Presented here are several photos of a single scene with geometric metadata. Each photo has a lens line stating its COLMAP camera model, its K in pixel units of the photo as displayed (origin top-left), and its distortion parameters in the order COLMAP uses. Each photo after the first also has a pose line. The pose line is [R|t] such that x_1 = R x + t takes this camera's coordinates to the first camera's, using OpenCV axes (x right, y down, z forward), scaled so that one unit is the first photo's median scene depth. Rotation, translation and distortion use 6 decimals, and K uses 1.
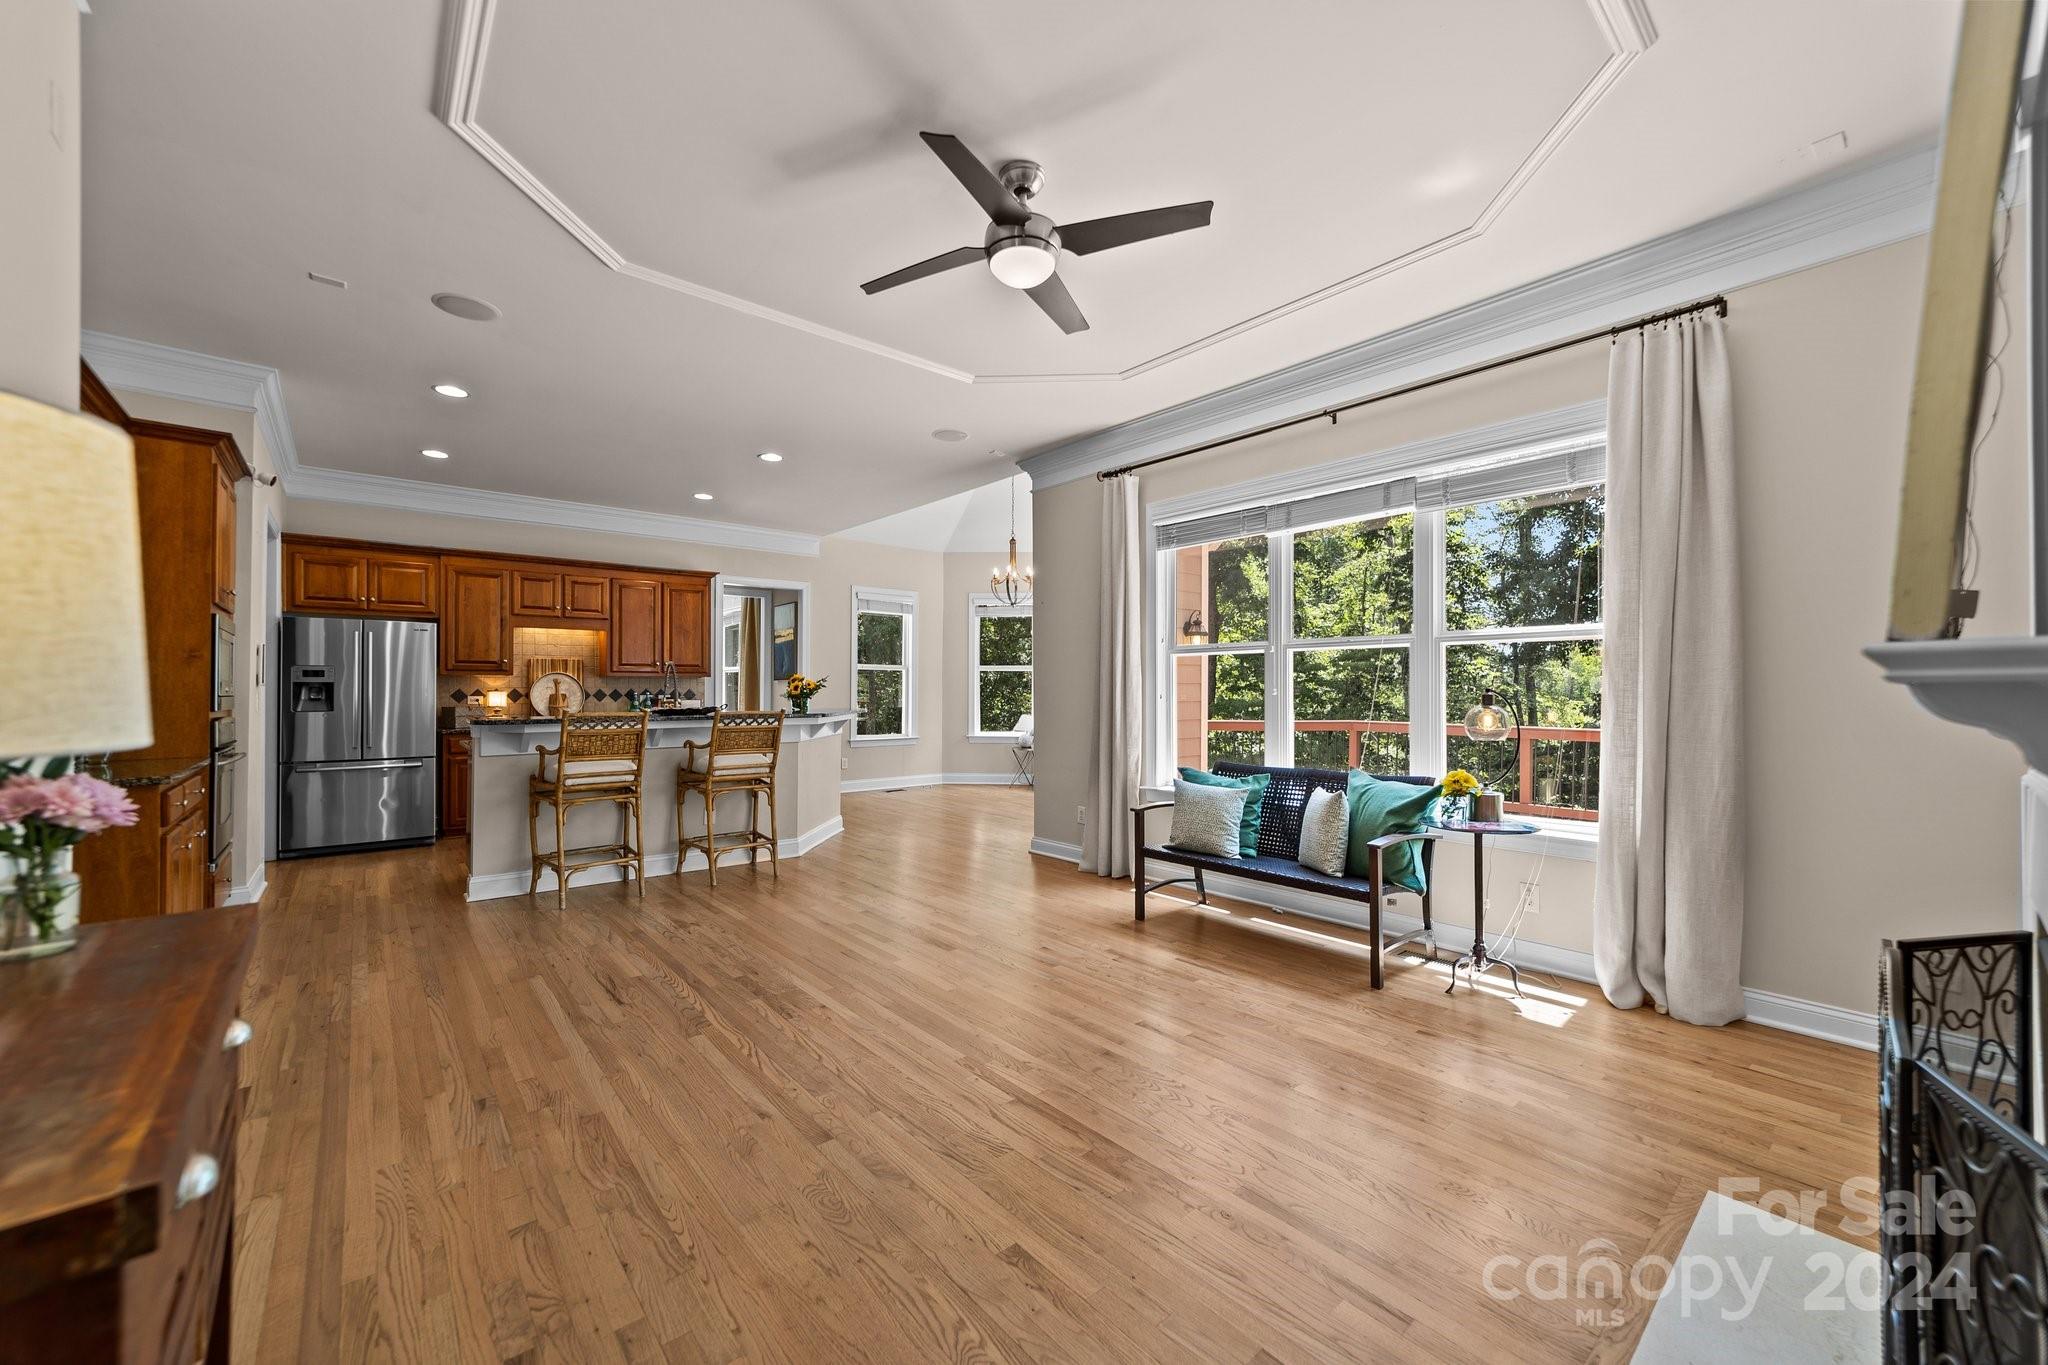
lens RADIAL K [[786.1, 0, 1021.4], [0, 786.1, 685.5], [0, 0, 1]] dist [-0.017740, 0.008242]
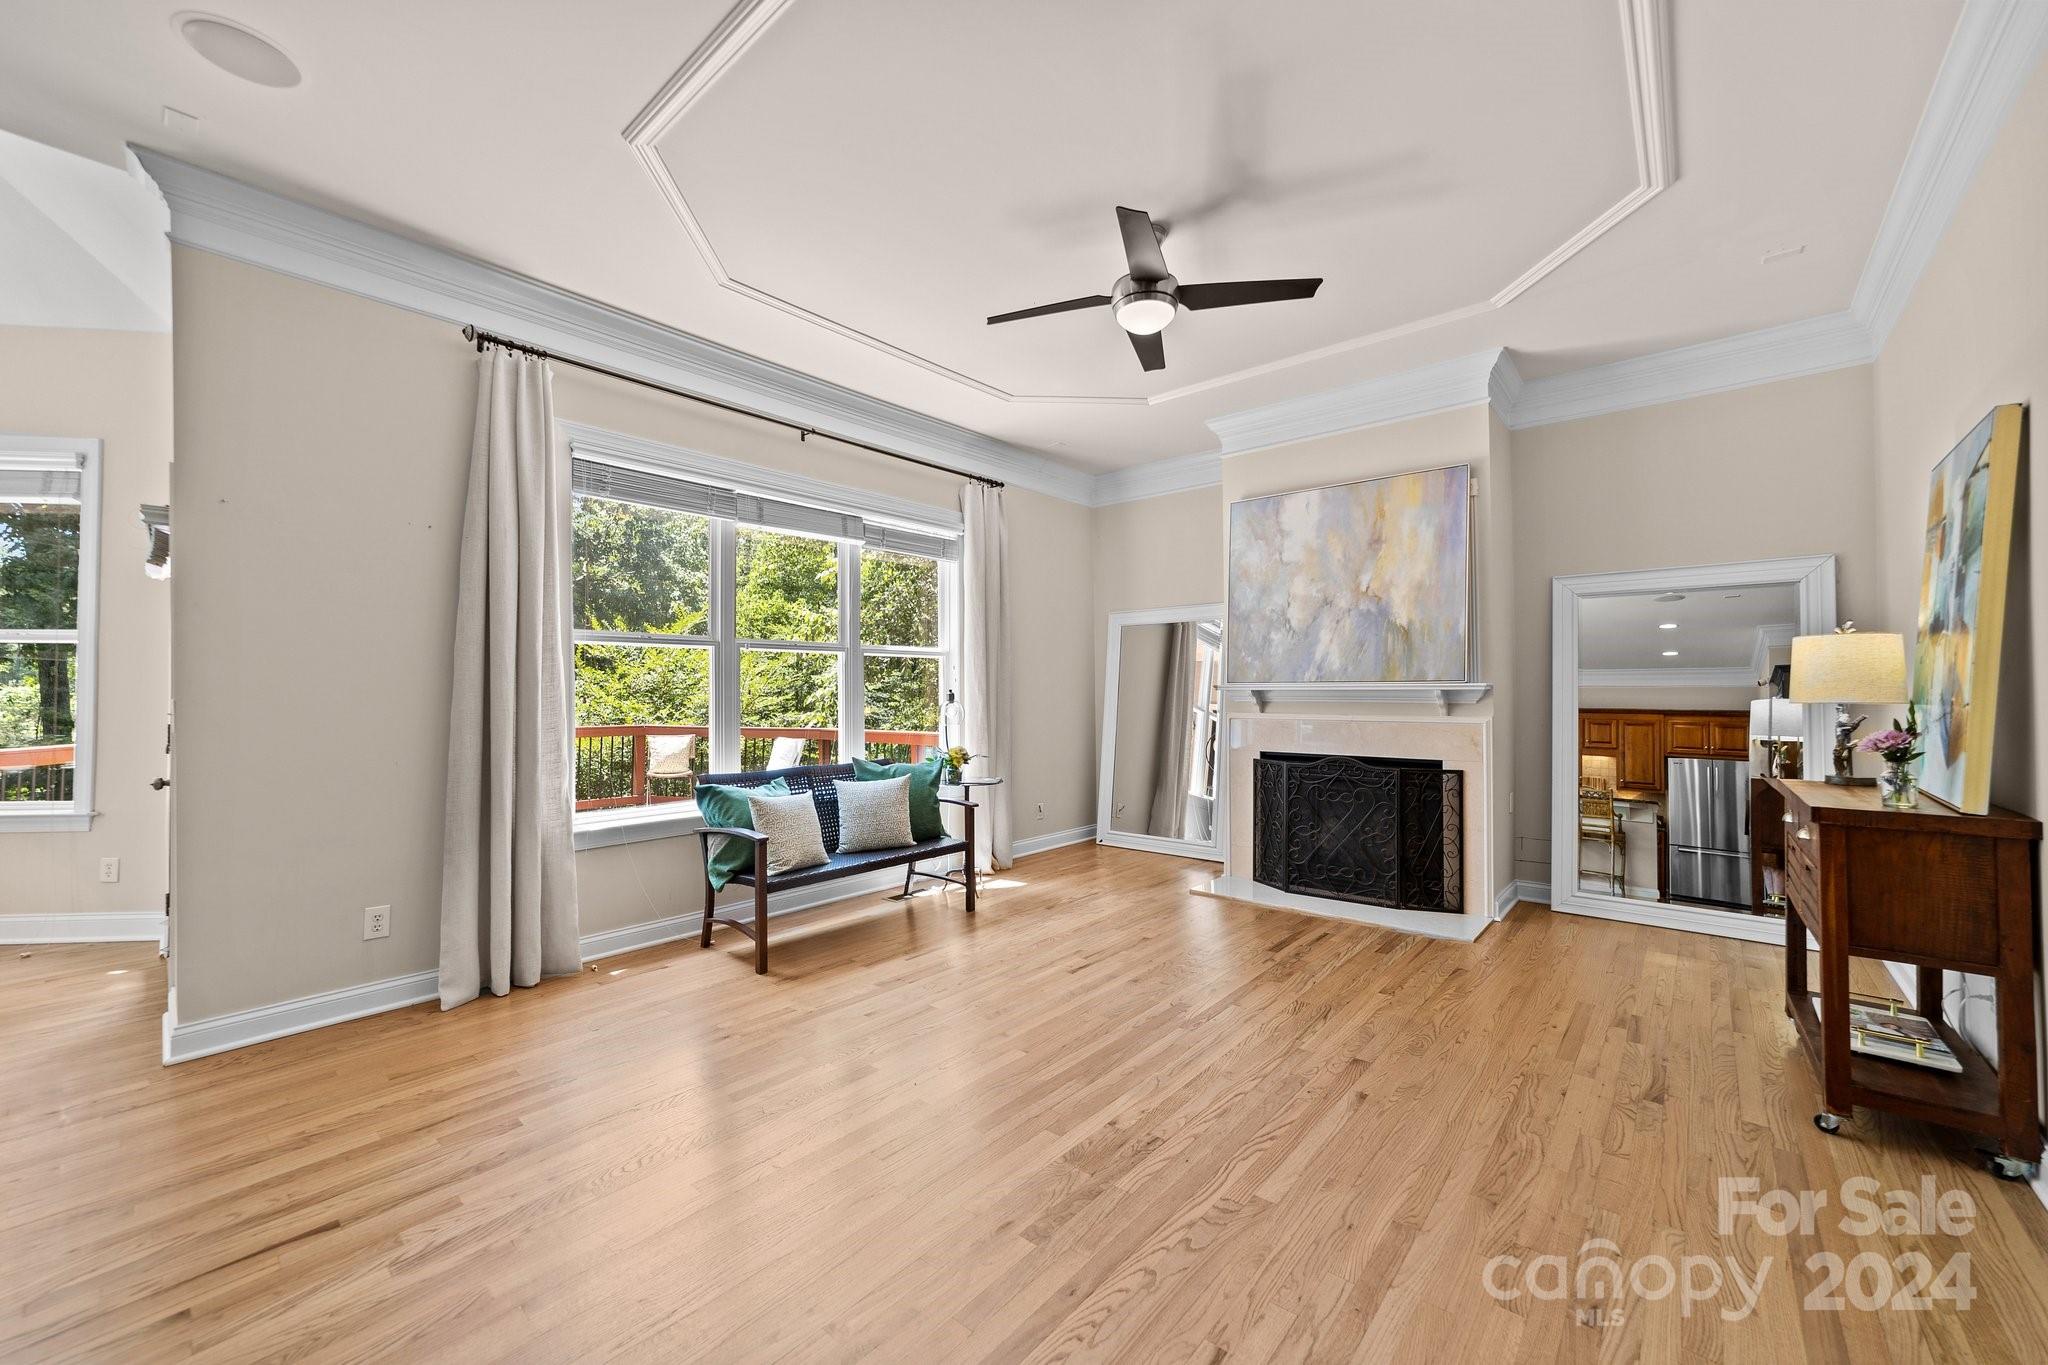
lens RADIAL K [[786.1, 0, 1021.4], [0, 786.1, 685.5], [0, 0, 1]] dist [-0.017740, 0.008242]
pose [[-0.148790, 0.006385, 0.988848, -0.494485], [-0.004223, 0.999966, -0.007093, 0.003473], [-0.988860, -0.005231, -0.148758, 0.612112]]
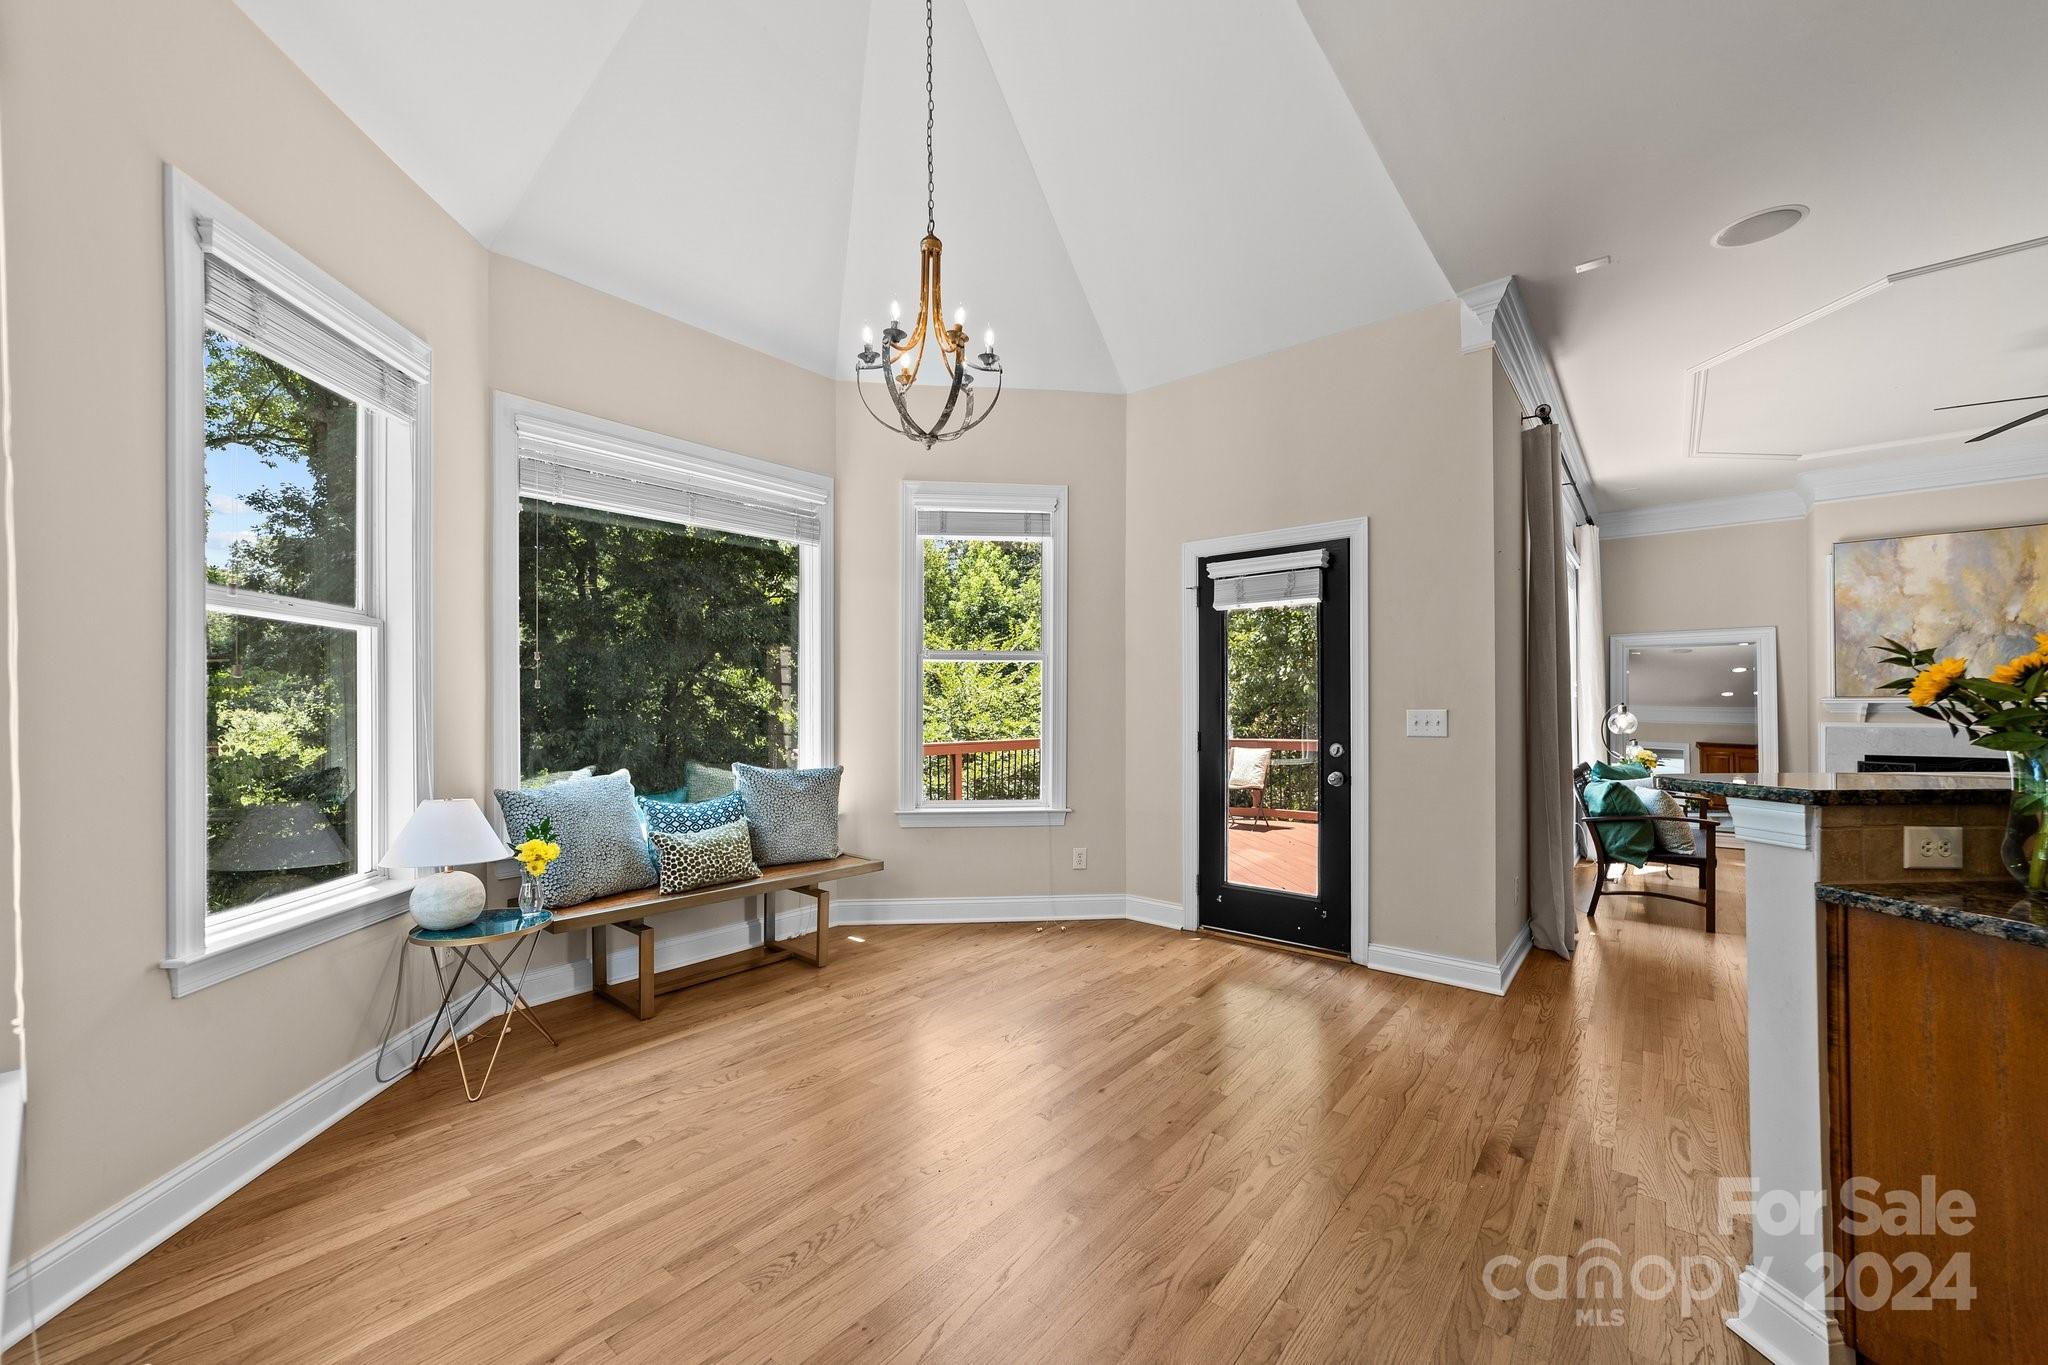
lens RADIAL K [[794.0, 0, 1029.1], [0, 794.0, 701.5], [0, 0, 1]] dist [-0.018284, 0.009172]
pose [[-0.184223, 0.003969, 0.982876, -0.481772], [-0.003837, 0.999981, -0.004757, 0.008249], [-0.982877, -0.004648, -0.184205, 1.458753]]
